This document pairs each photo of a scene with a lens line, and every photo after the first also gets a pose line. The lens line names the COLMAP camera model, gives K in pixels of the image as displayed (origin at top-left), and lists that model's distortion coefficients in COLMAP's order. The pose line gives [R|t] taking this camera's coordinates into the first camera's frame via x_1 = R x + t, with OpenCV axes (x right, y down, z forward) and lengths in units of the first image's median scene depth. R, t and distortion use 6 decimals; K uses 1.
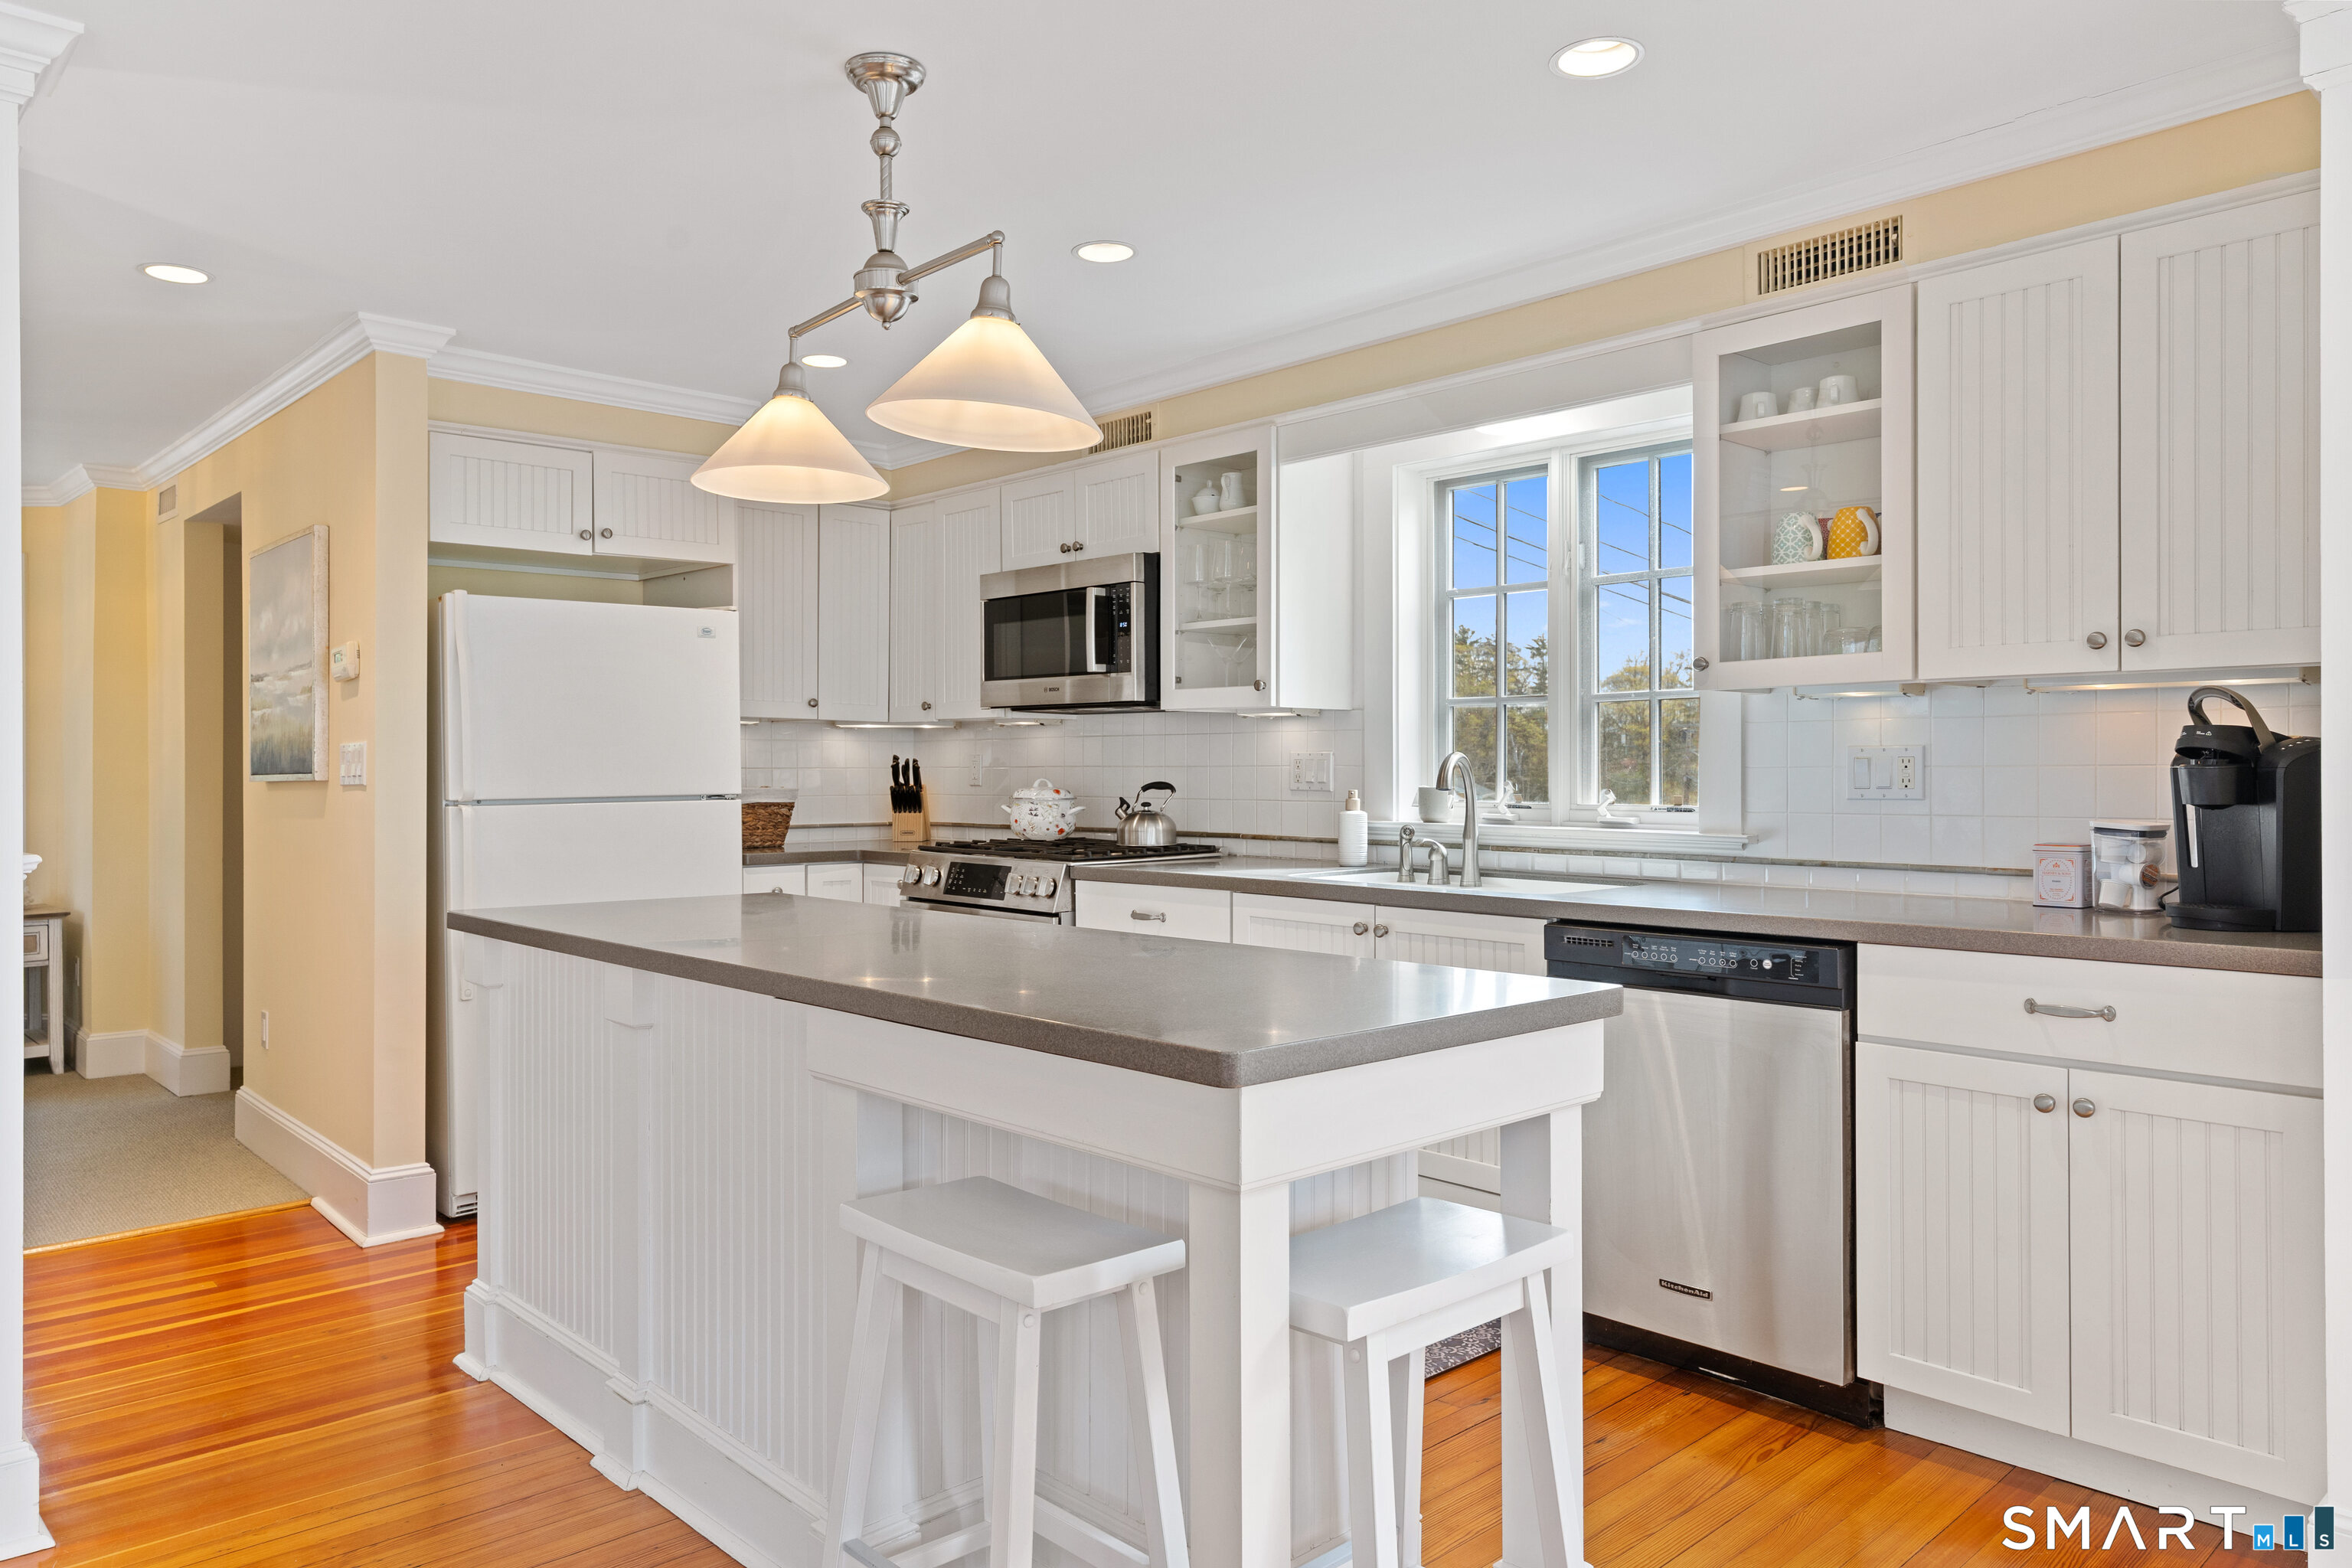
lens RADIAL K [[1585.6, 0, 1150.7], [0, 1585.6, 776.9], [0, 0, 1]] dist [0.011953, -0.009861]
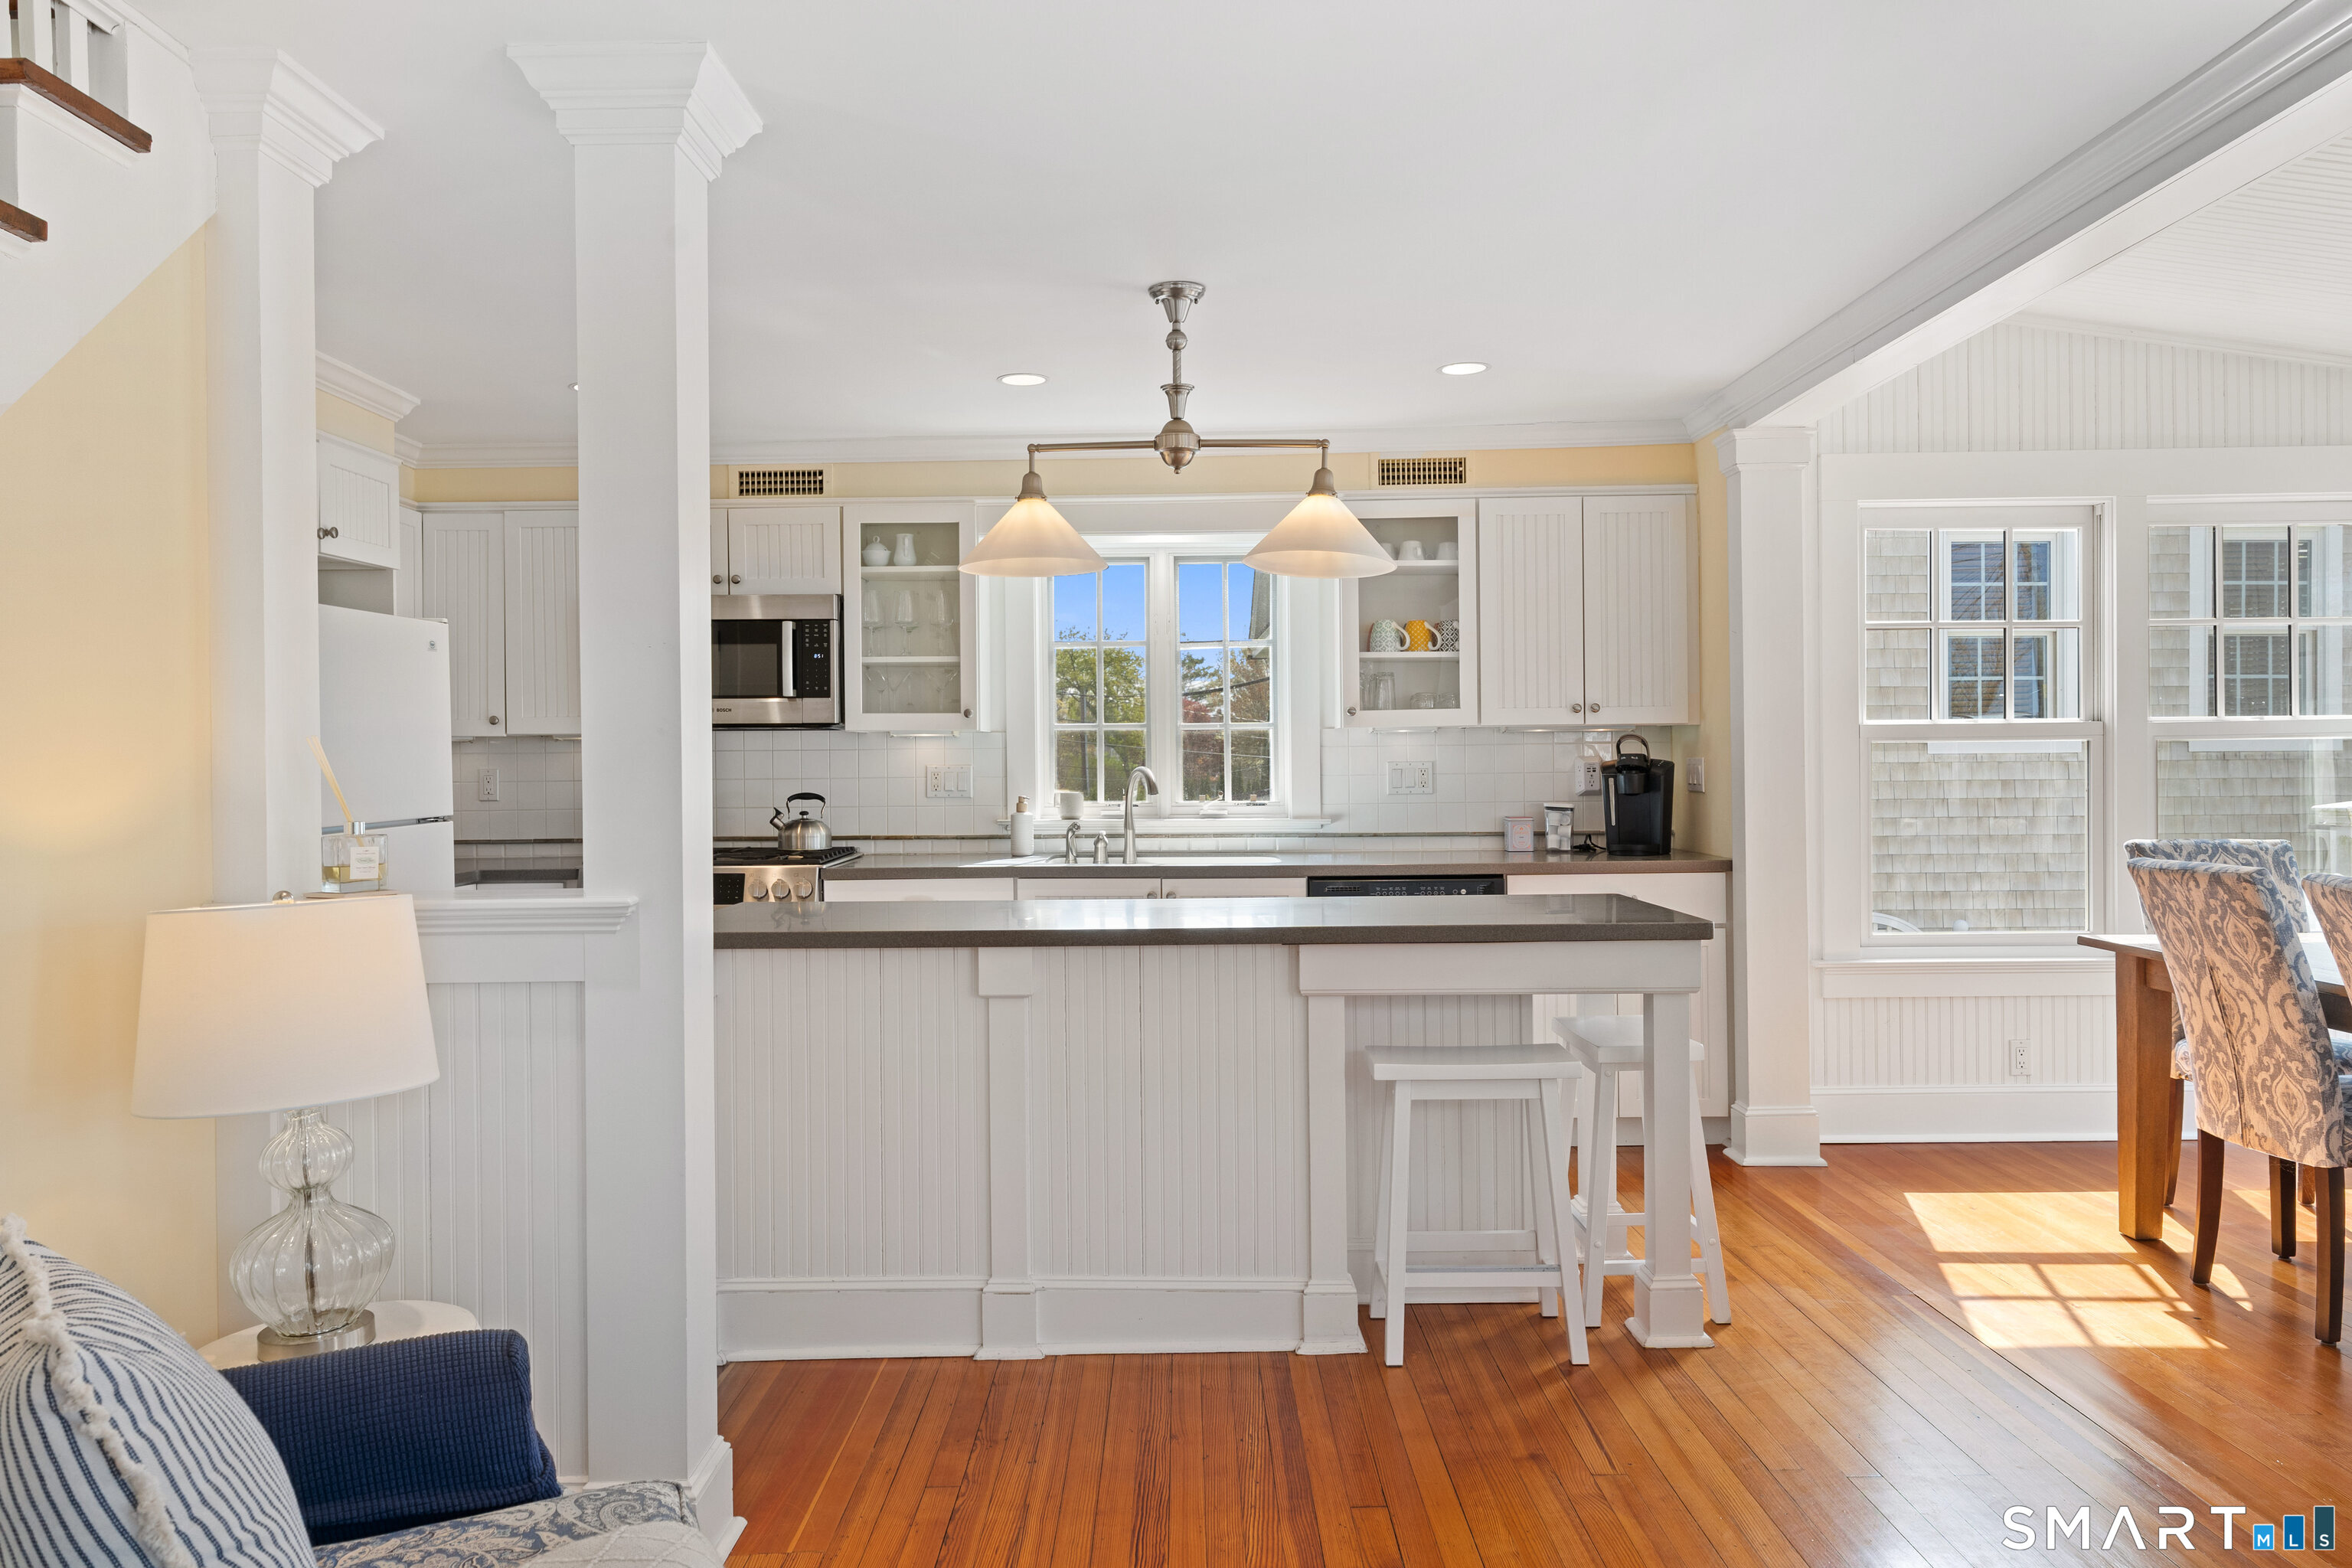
lens RADIAL K [[1600.3, 0, 1157.2], [0, 1600.3, 771.3], [0, 0, 1]] dist [0.002899, 0.002256]
pose [[0.688366, -0.013066, 0.725246, -0.793768], [0.012483, 0.999903, 0.006167, -0.019776], [-0.725256, 0.004808, 0.688462, 0.031042]]
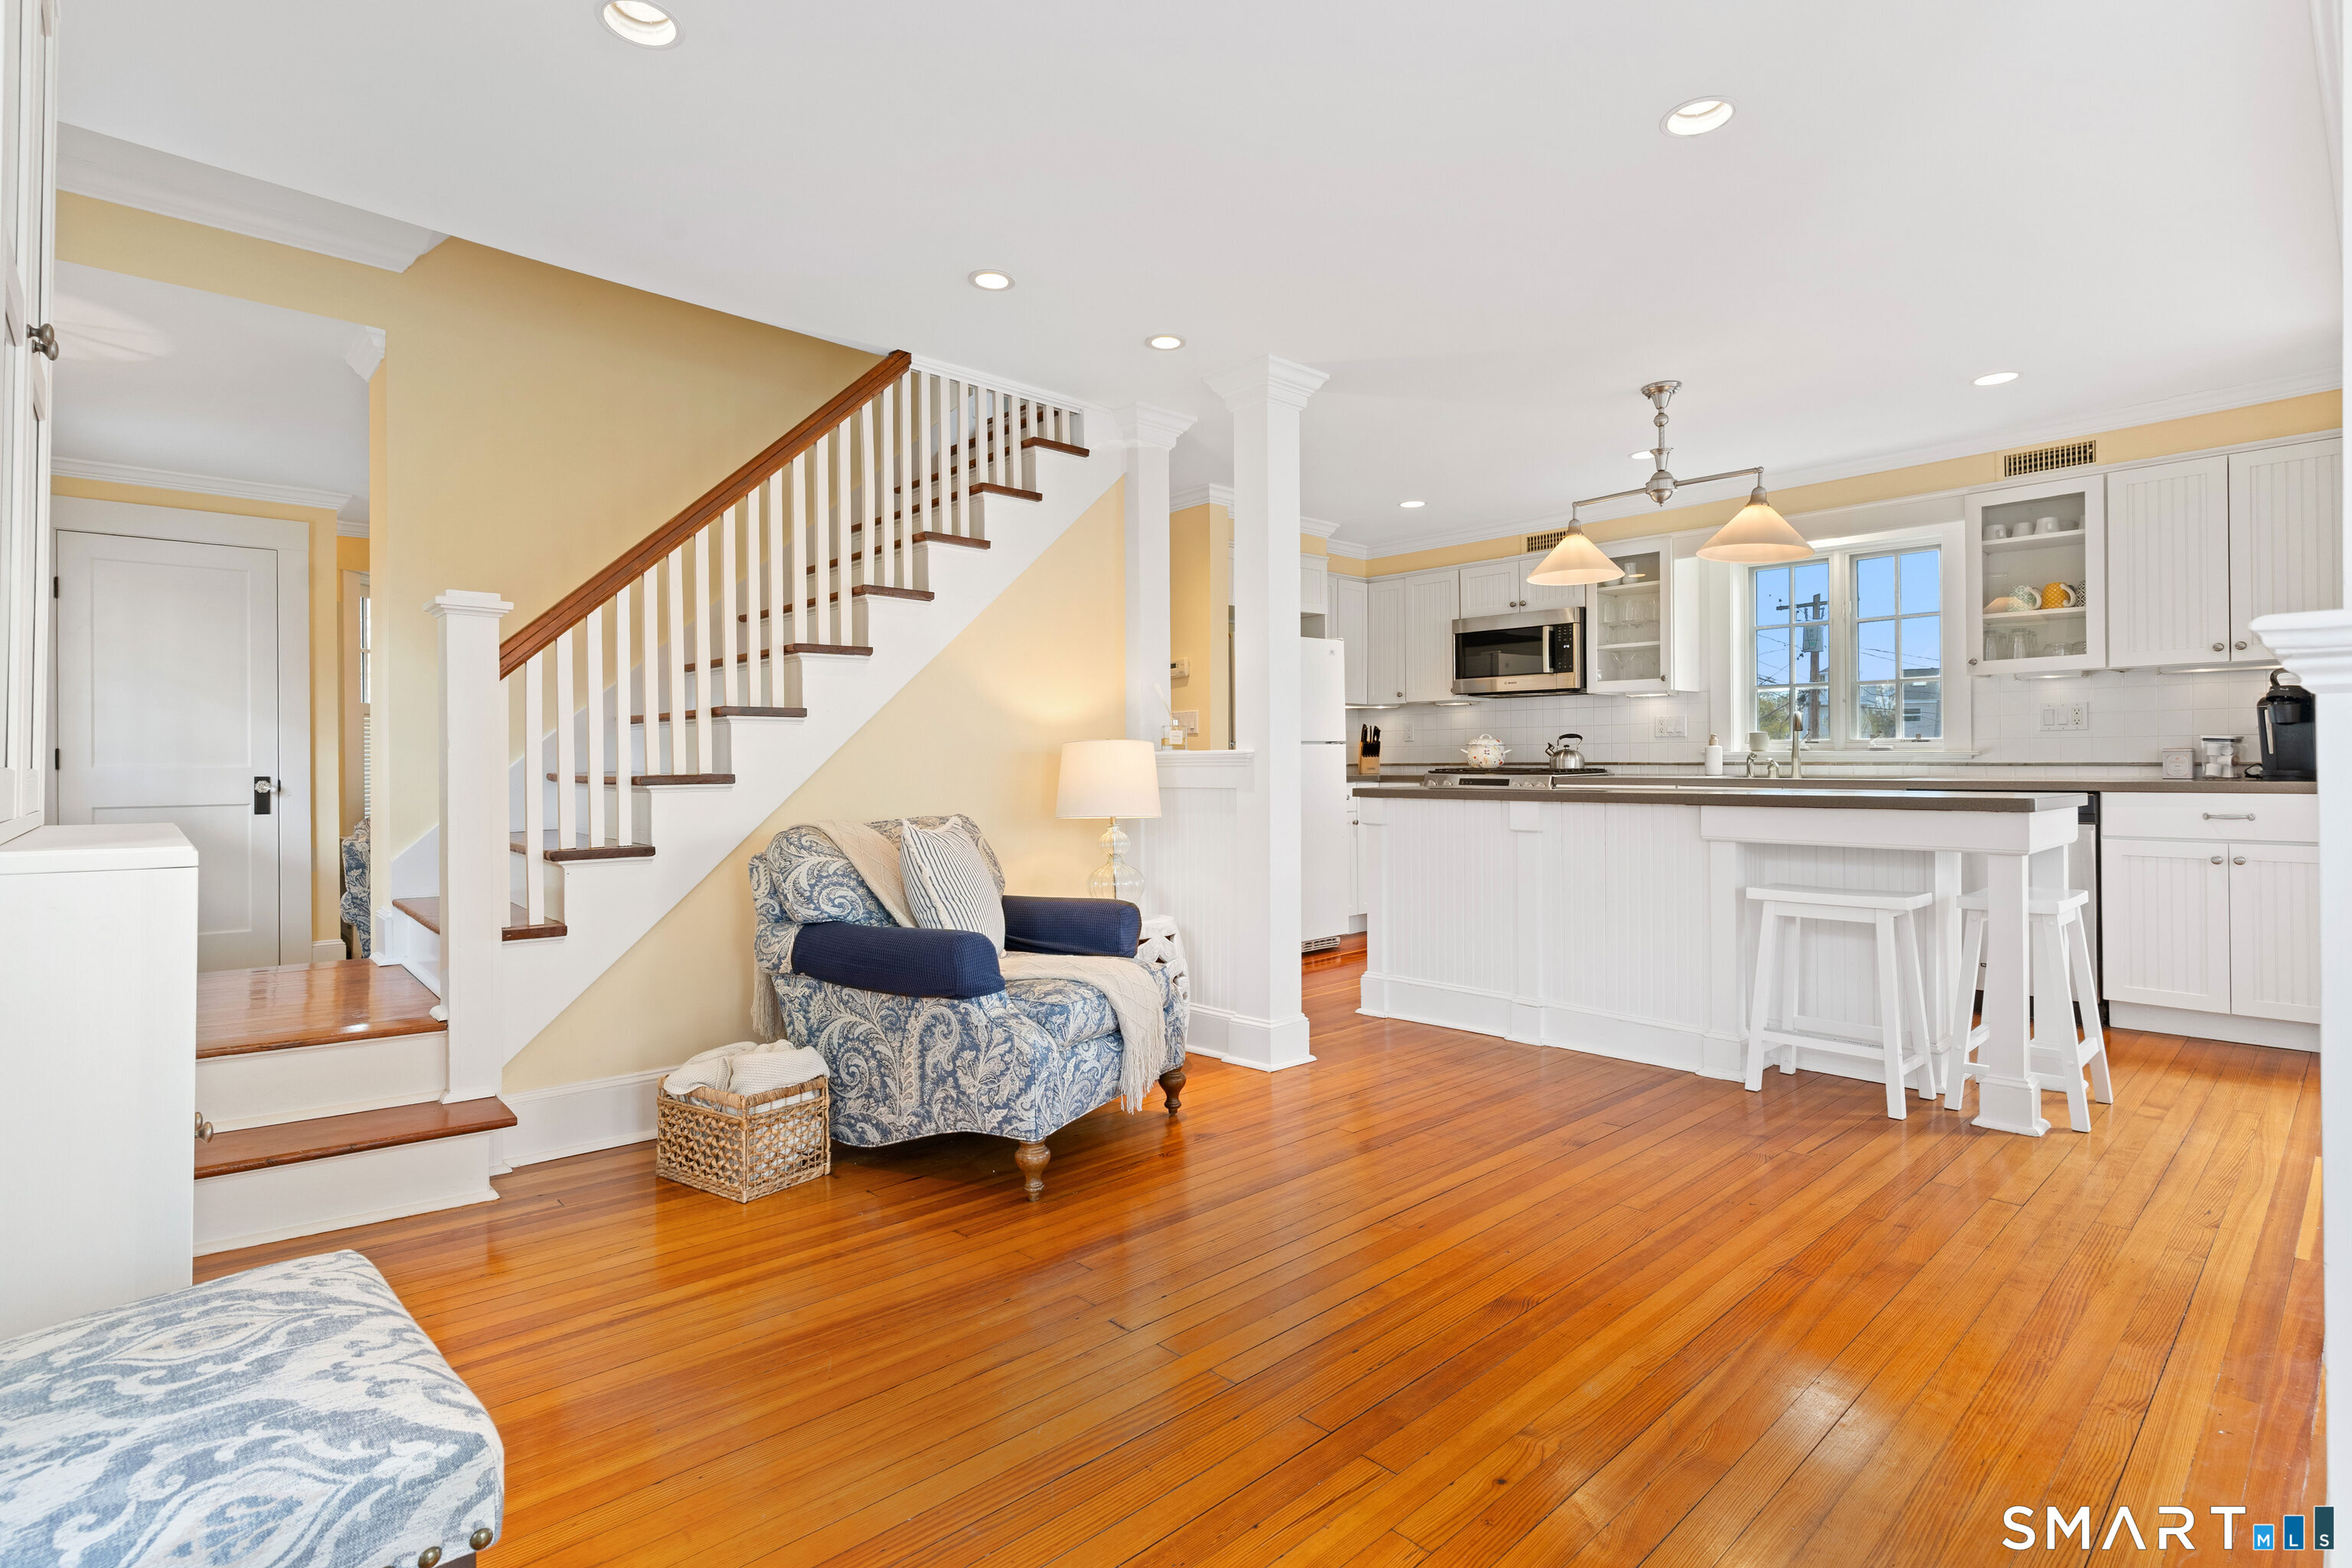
lens RADIAL K [[1135.1, 0, 1149.8], [0, 1135.1, 760.1], [0, 0, 1]] dist [0.004099, -0.000761]
pose [[0.999945, -0.004869, -0.009247, -0.561184], [0.004830, 0.999979, -0.004227, 0.043952], [0.009268, 0.004182, 0.999948, -0.362473]]
